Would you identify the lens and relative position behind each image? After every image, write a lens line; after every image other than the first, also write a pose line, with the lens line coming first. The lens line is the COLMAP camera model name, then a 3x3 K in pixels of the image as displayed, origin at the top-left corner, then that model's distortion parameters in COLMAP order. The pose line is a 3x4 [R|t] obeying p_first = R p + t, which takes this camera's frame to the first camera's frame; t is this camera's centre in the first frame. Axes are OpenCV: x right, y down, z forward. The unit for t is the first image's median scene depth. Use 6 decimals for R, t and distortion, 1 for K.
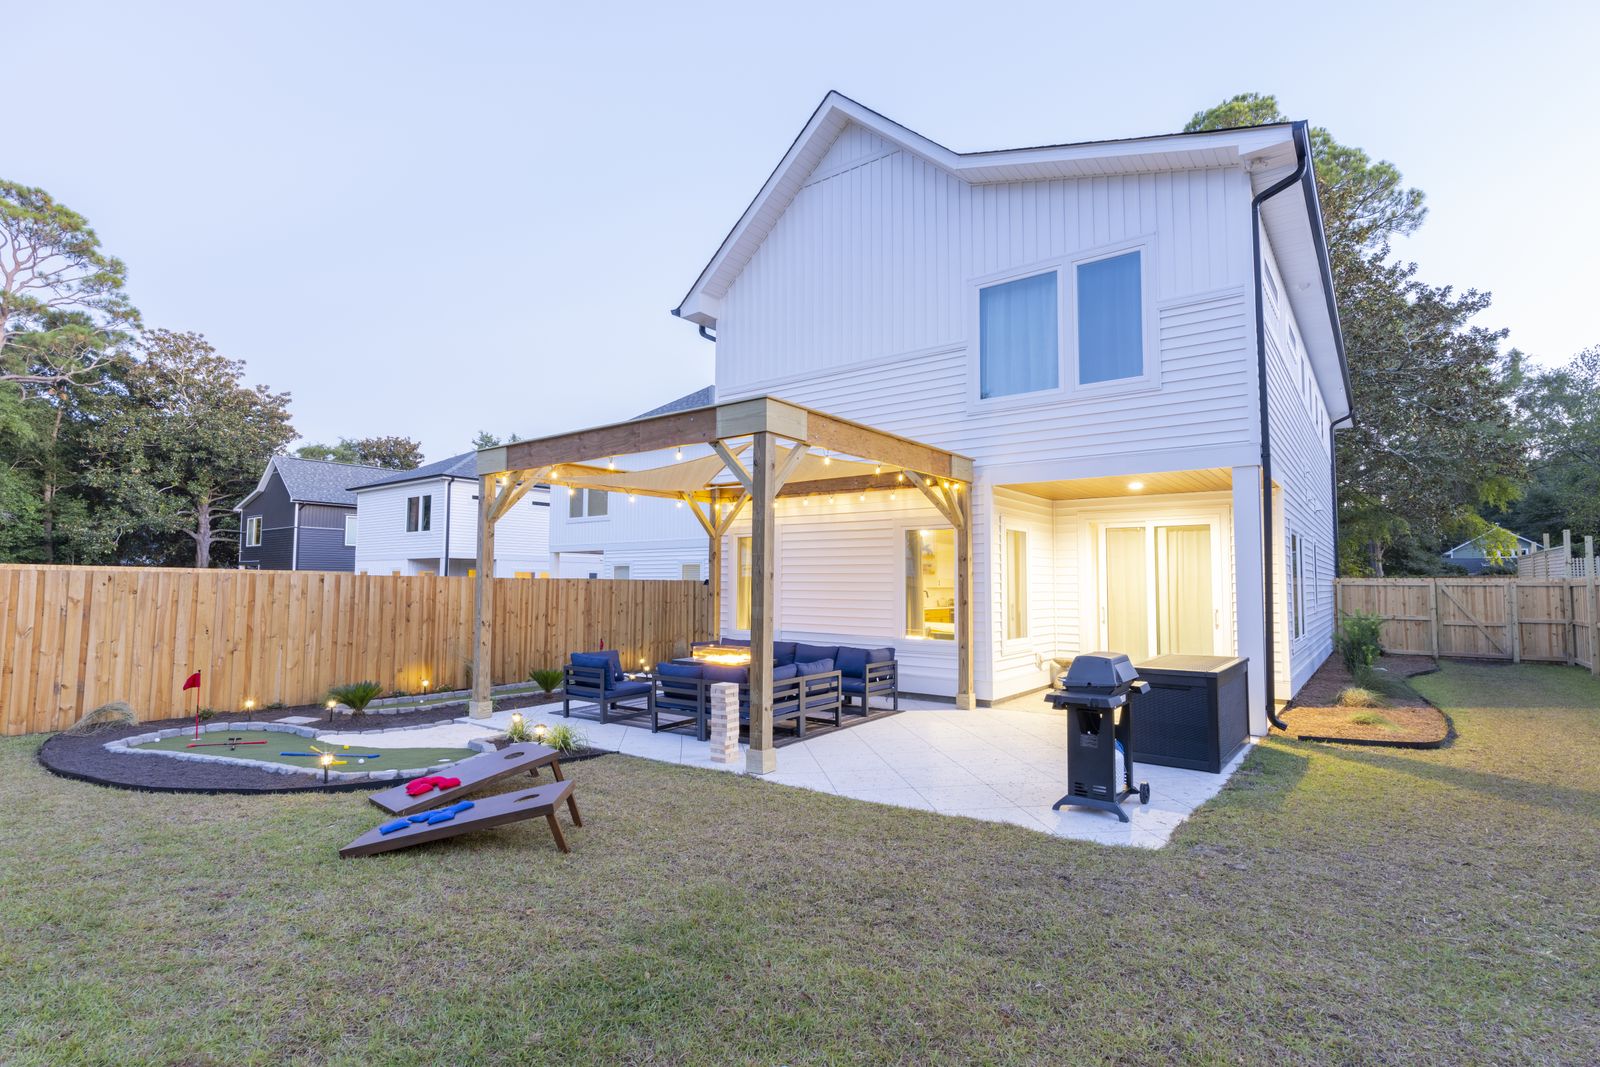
lens RADIAL K [[775.2, 0, 800.0], [0, 775.2, 533.5], [0, 0, 1]] dist [-0.004252, -0.000304]
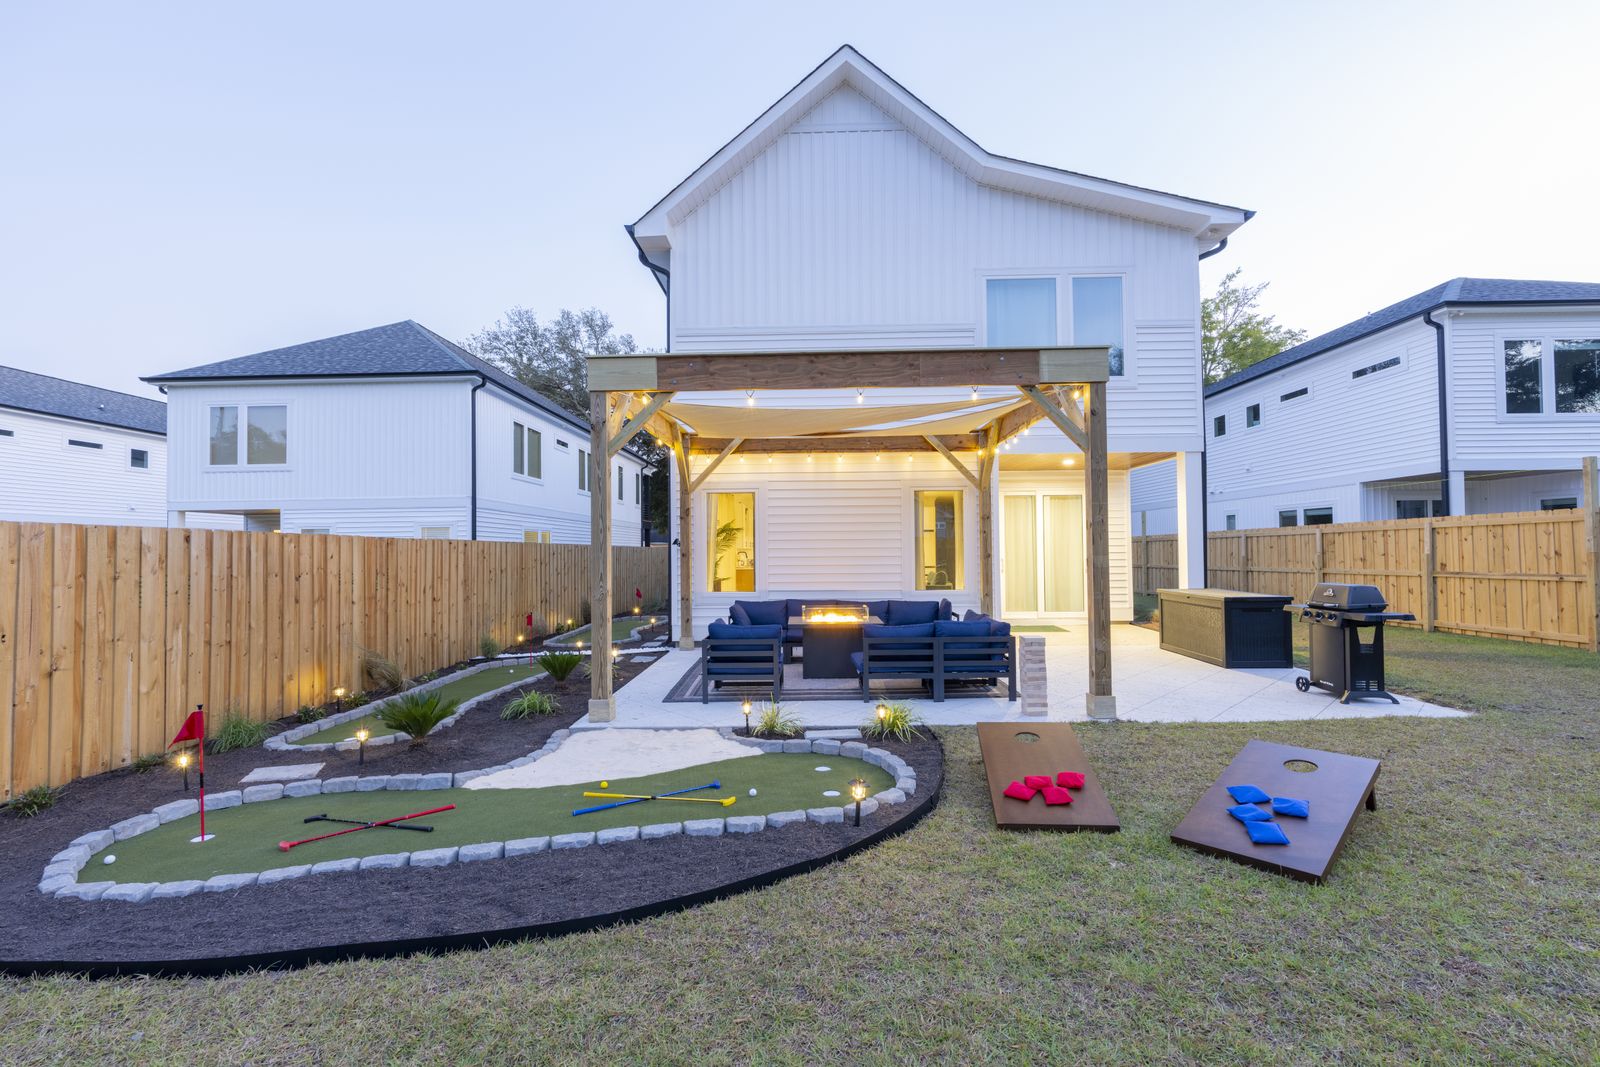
lens RADIAL K [[695.1, 0, 800.0], [0, 695.1, 533.5], [0, 0, 1]] dist [-0.003052, 0.000004]
pose [[0.814243, 0.001117, 0.580523, -0.525745], [-0.023860, 0.999218, 0.031543, 0.027331], [-0.580034, -0.039534, 0.813633, 0.287400]]
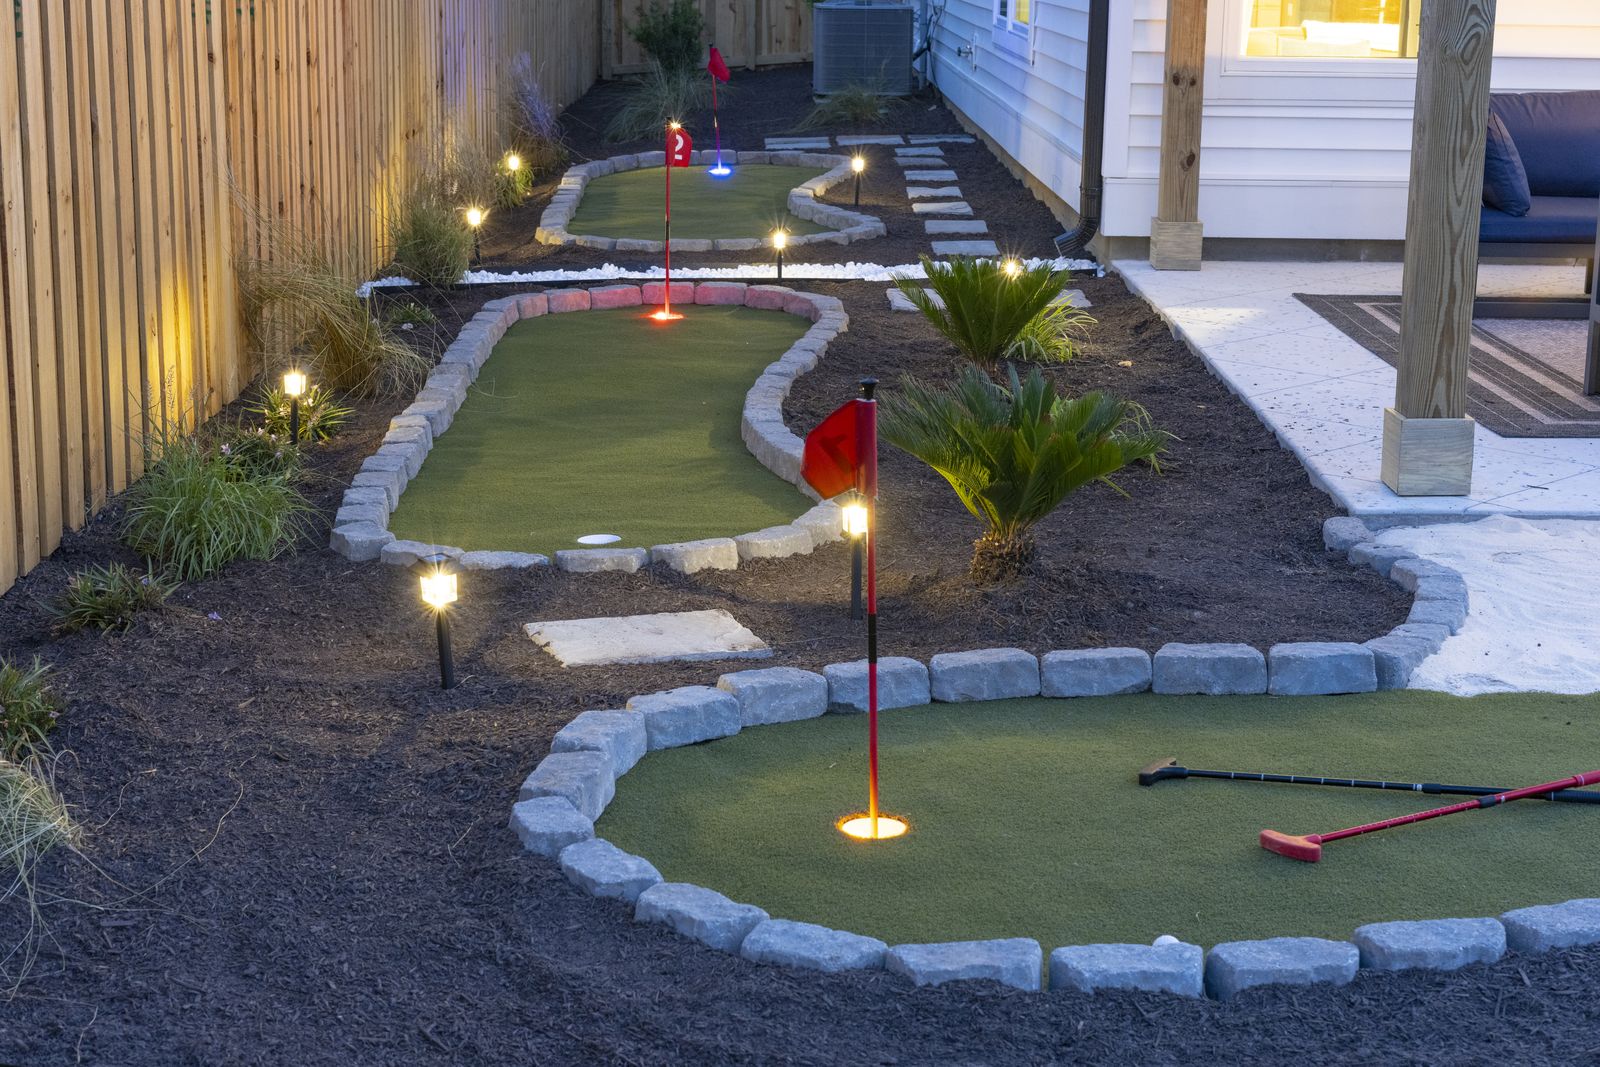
lens RADIAL K [[2604.9, 0, 800.0], [0, 2604.9, 533.5], [0, 0, 1]] dist [-0.006260, -0.087619]
pose [[0.793416, -0.130445, 0.594537, -0.789578], [-0.050727, 0.959197, 0.278149, 0.049653], [-0.606562, -0.250847, 0.754426, 0.459631]]
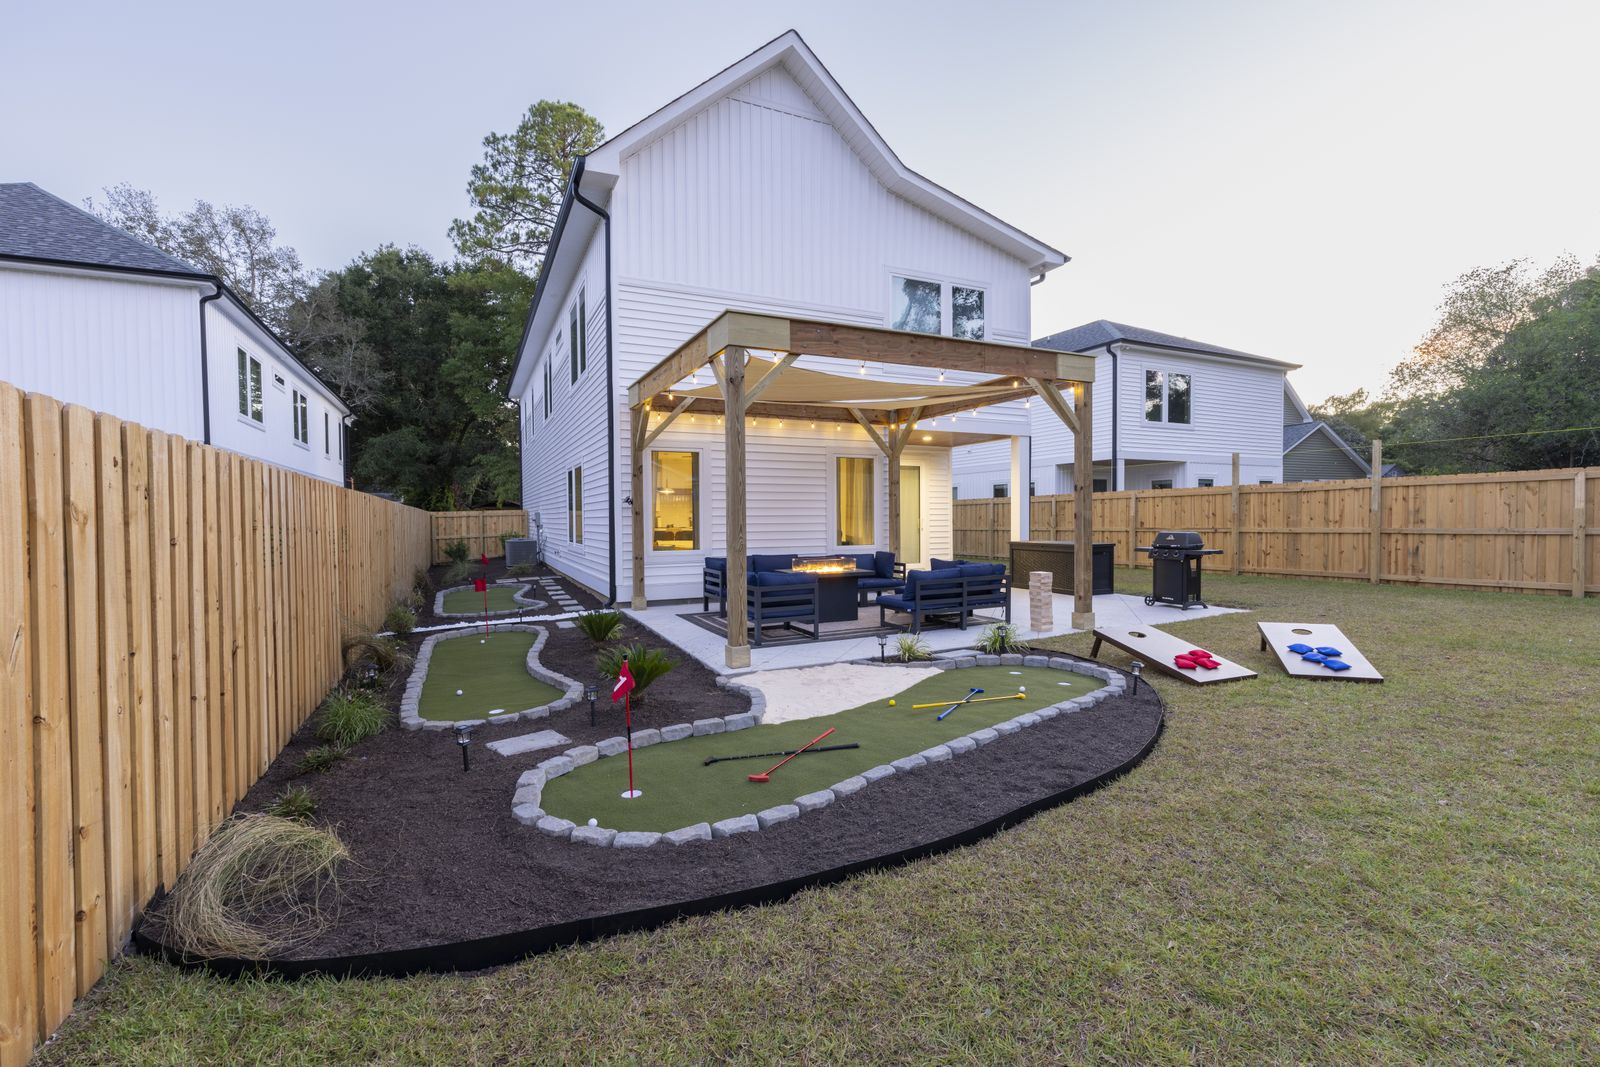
lens RADIAL K [[695.1, 0, 800.0], [0, 695.1, 533.5], [0, 0, 1]] dist [-0.003052, 0.000004]
pose [[0.462677, -0.030356, 0.886007, -0.809403], [-0.047432, 0.997134, 0.058933, 0.050686], [-0.885257, -0.069292, 0.459912, 0.515860]]
